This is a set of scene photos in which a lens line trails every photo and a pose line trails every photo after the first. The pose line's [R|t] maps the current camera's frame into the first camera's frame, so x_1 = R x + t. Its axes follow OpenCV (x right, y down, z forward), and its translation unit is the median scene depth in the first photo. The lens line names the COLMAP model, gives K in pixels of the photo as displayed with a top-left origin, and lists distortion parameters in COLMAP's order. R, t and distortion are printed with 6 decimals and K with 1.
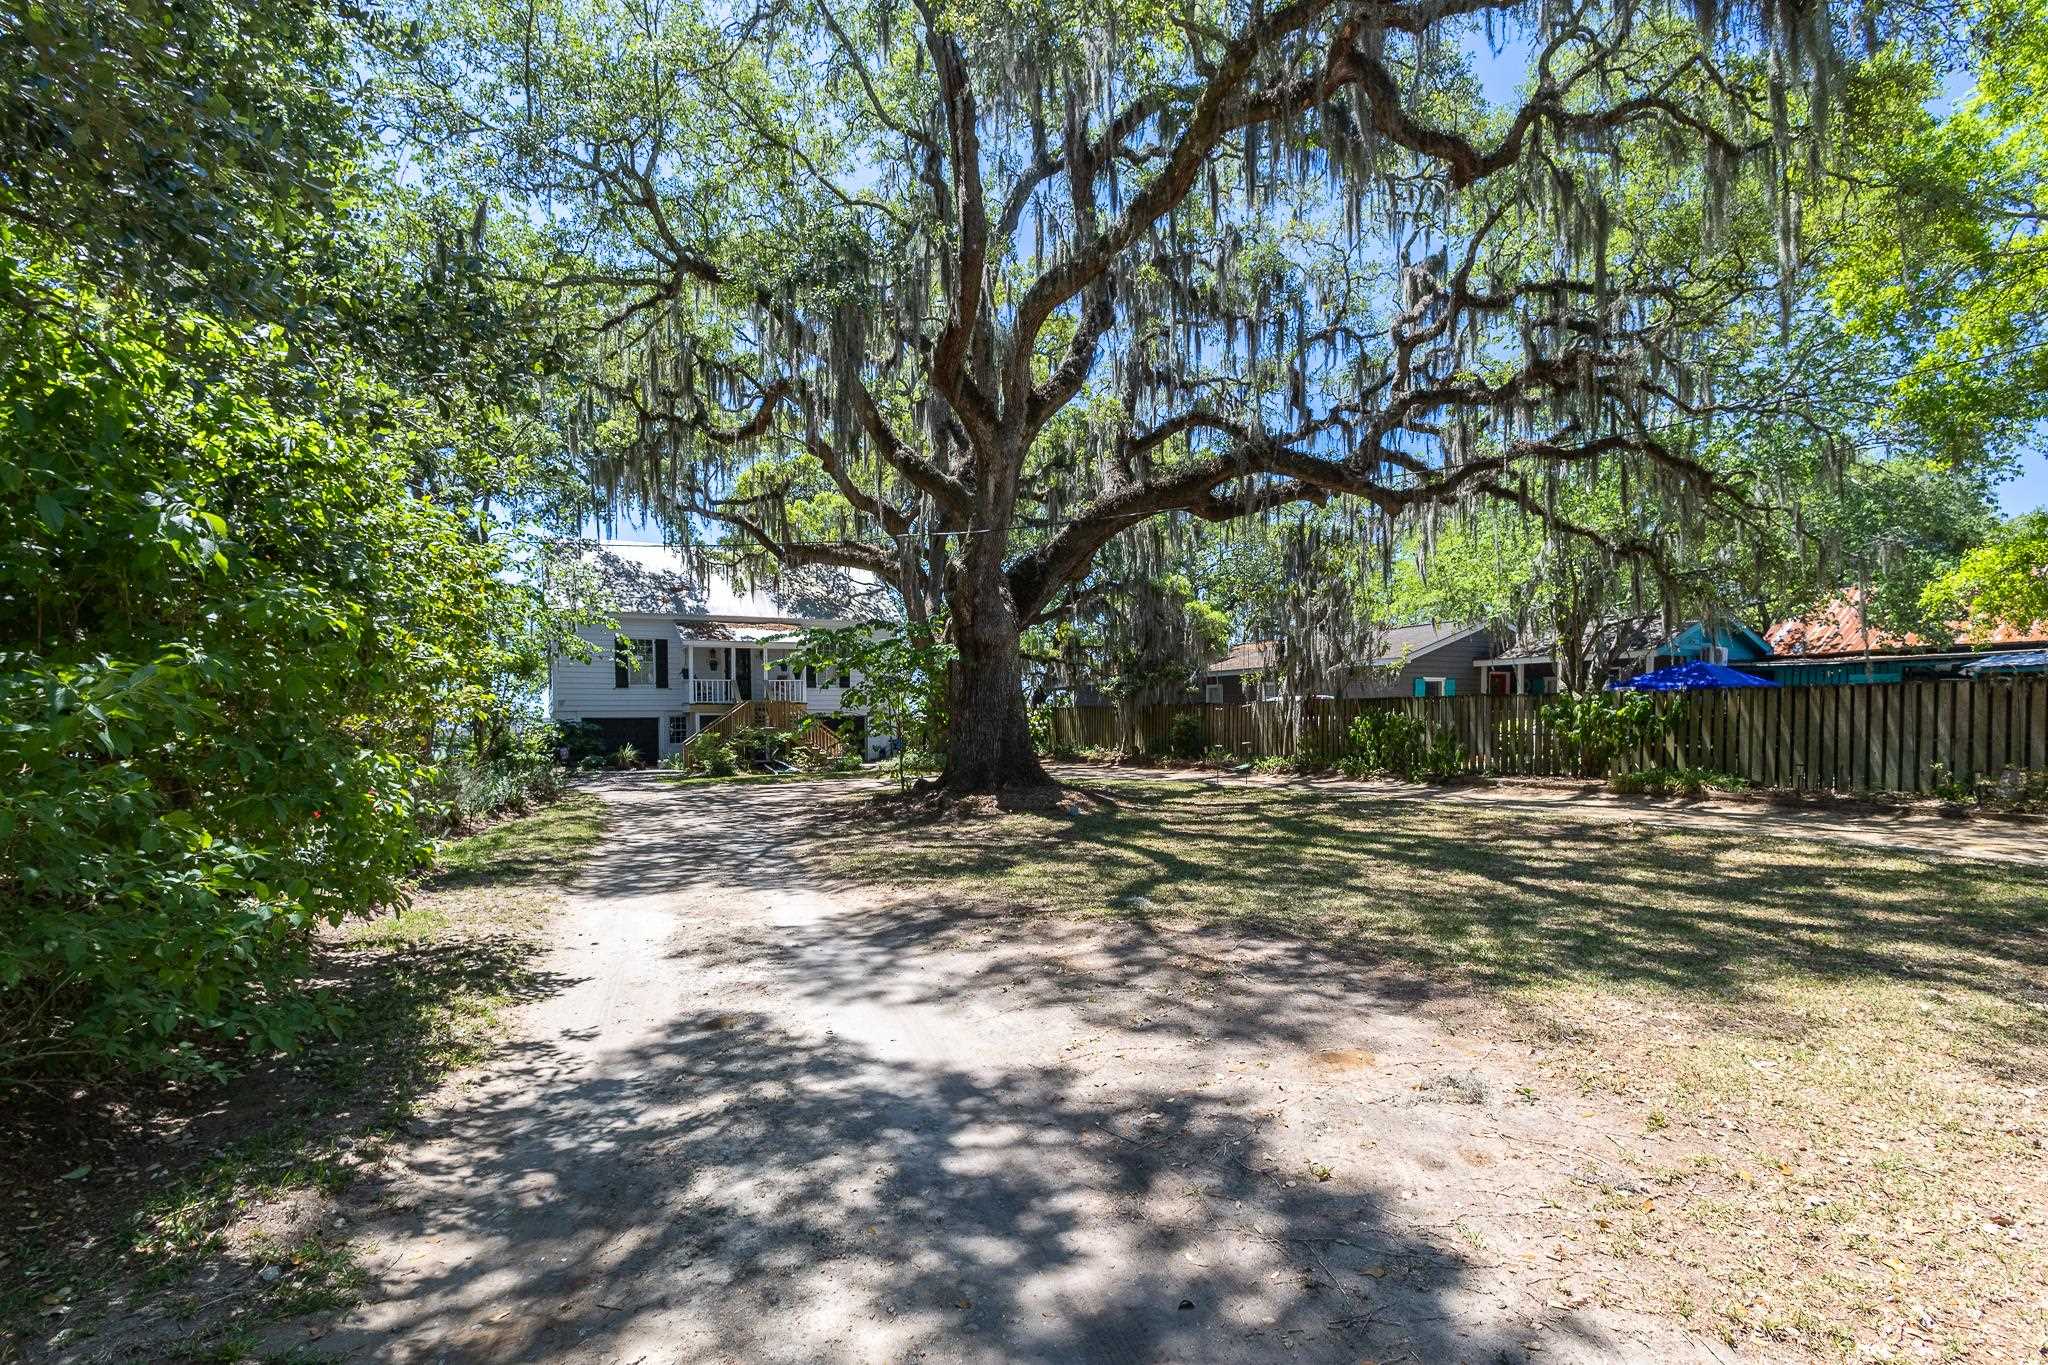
lens RADIAL K [[944.1, 0, 1015.7], [0, 944.1, 683.0], [0, 0, 1]] dist [-0.000431, -0.000274]
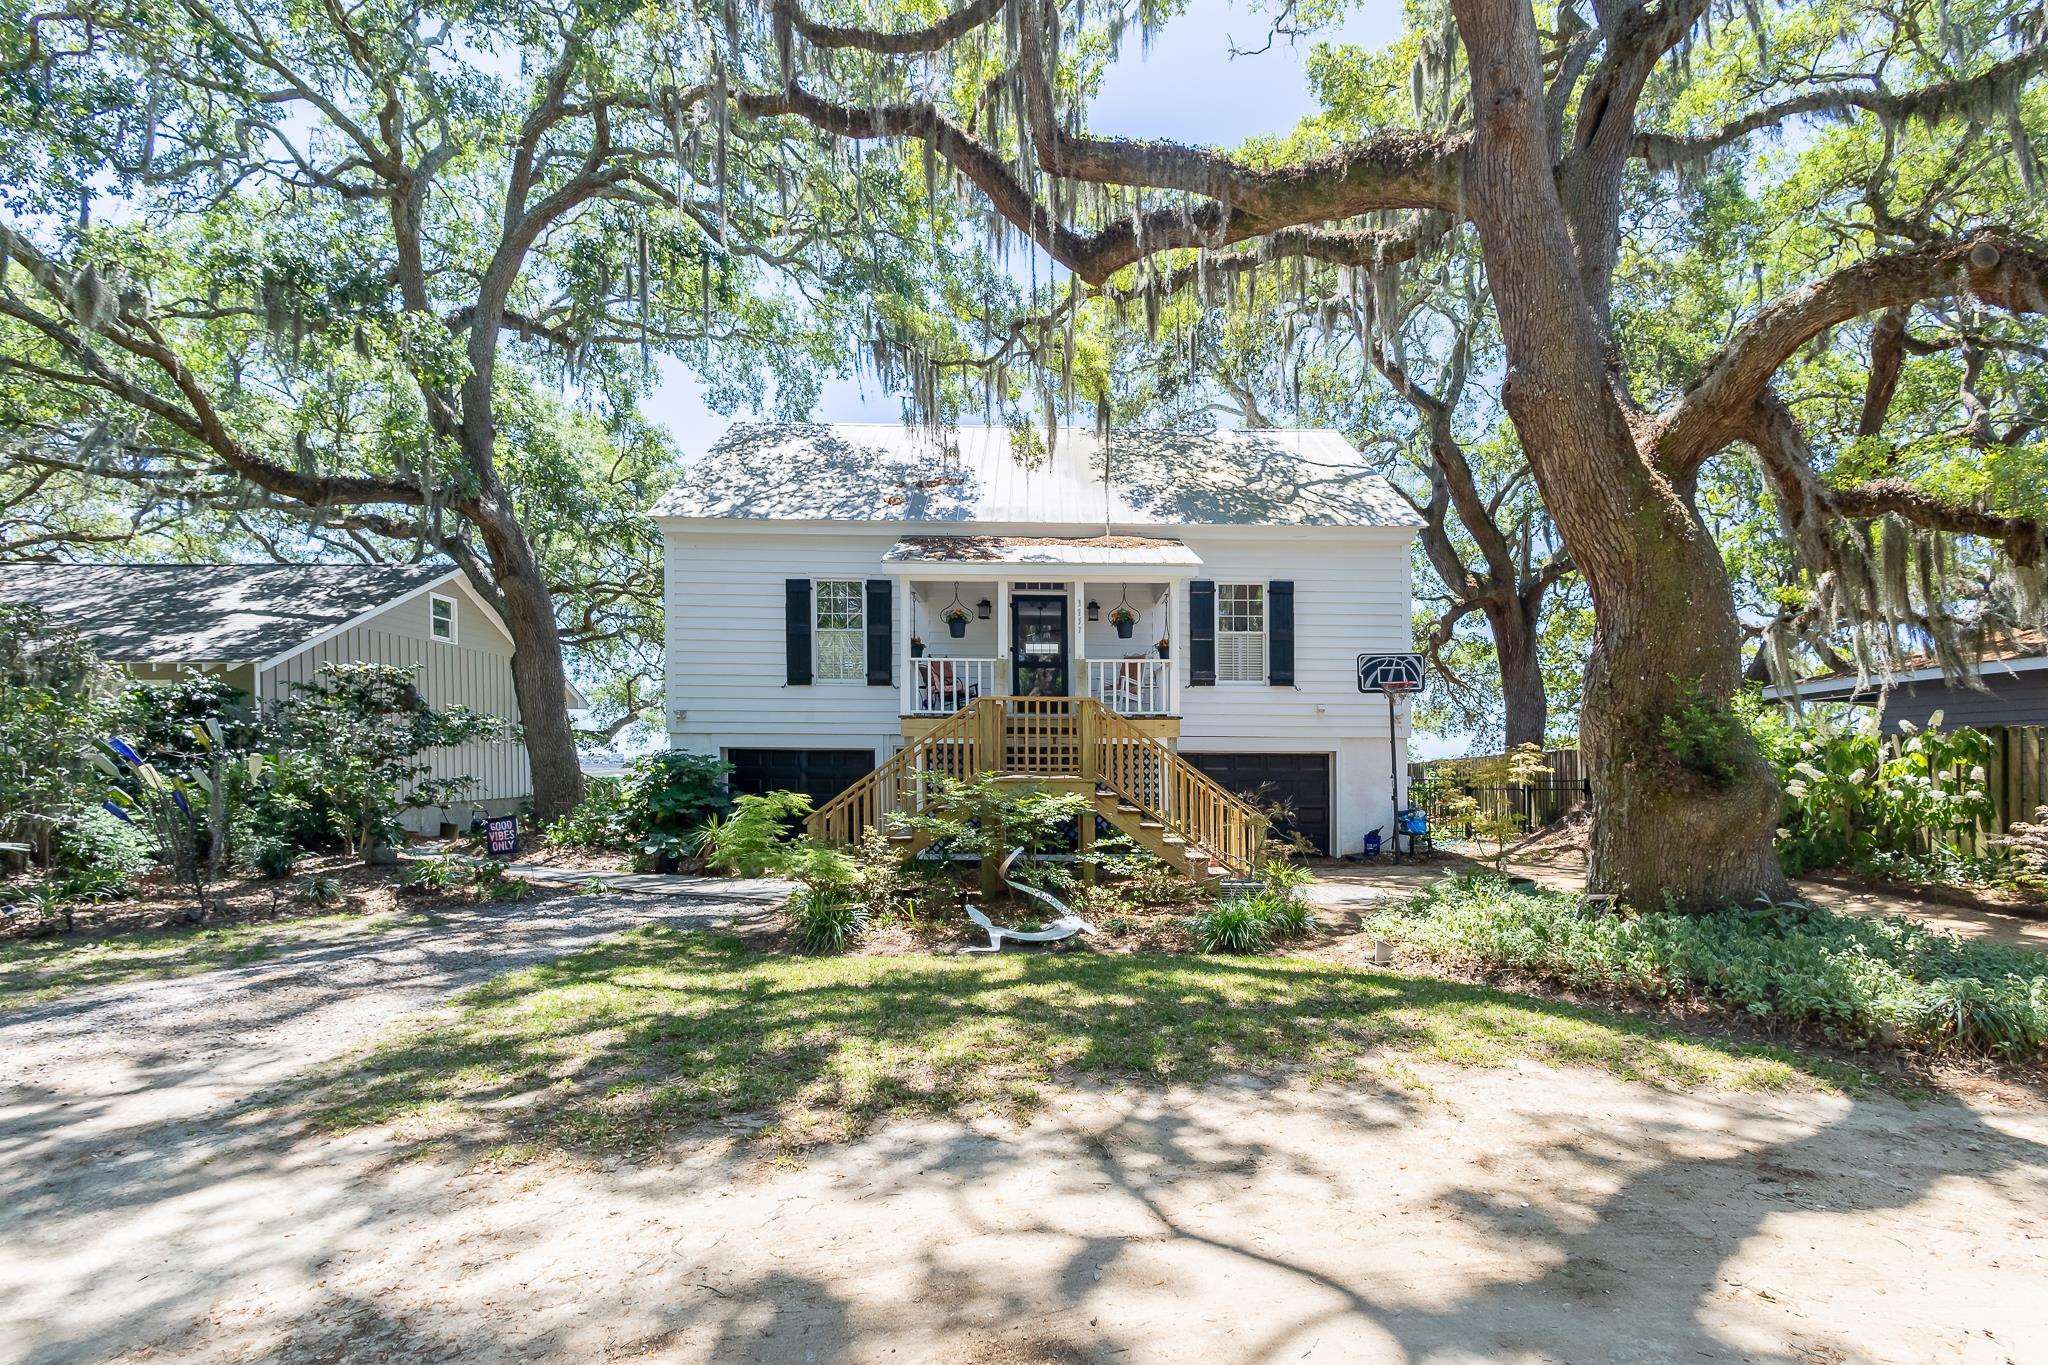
lens RADIAL K [[944.1, 0, 1015.7], [0, 944.1, 683.0], [0, 0, 1]] dist [-0.000431, -0.000274]
pose [[0.884645, -0.012269, -0.466104, -0.093604], [0.004915, 0.999844, -0.016991, 0.012056], [0.466239, 0.012740, 0.884567, 0.592839]]
